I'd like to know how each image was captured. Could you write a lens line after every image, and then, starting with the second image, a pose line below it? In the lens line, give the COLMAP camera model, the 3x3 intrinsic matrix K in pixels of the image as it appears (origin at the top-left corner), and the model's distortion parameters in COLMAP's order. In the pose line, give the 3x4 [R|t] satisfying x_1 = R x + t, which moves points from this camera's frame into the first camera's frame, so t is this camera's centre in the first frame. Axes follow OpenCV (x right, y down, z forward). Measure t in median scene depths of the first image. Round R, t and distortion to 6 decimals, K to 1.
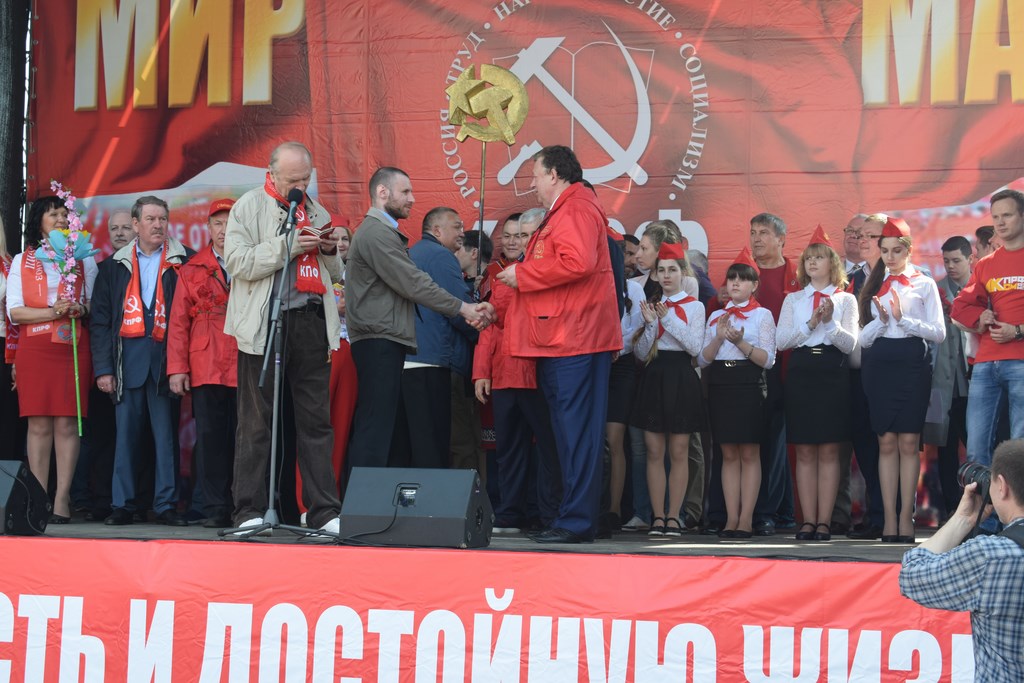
lens RADIAL K [[2123.0, 0, 525.7], [0, 2123.0, 342.1], [0, 0, 1]] dist [-0.000863, 0.179483]
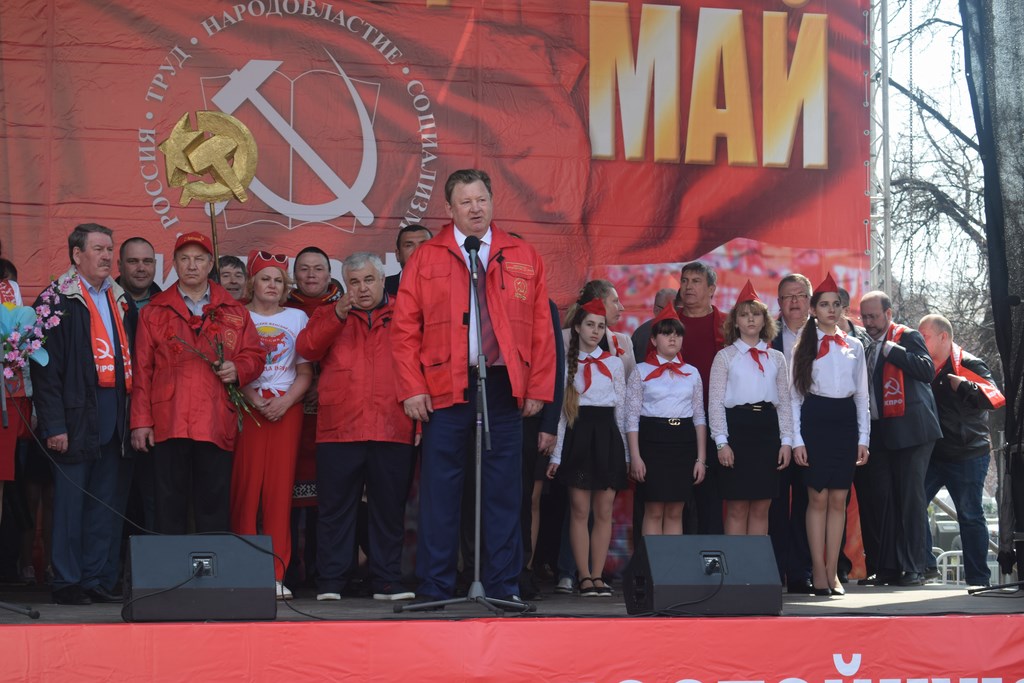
lens RADIAL K [[2317.8, 0, 449.5], [0, 2317.8, 379.4], [0, 0, 1]] dist [0.048869, -0.516114]
pose [[0.866383, 0.012970, 0.499212, -0.535543], [-0.014549, 0.999894, -0.000730, -0.006956], [-0.499168, -0.006630, 0.866480, 0.110477]]
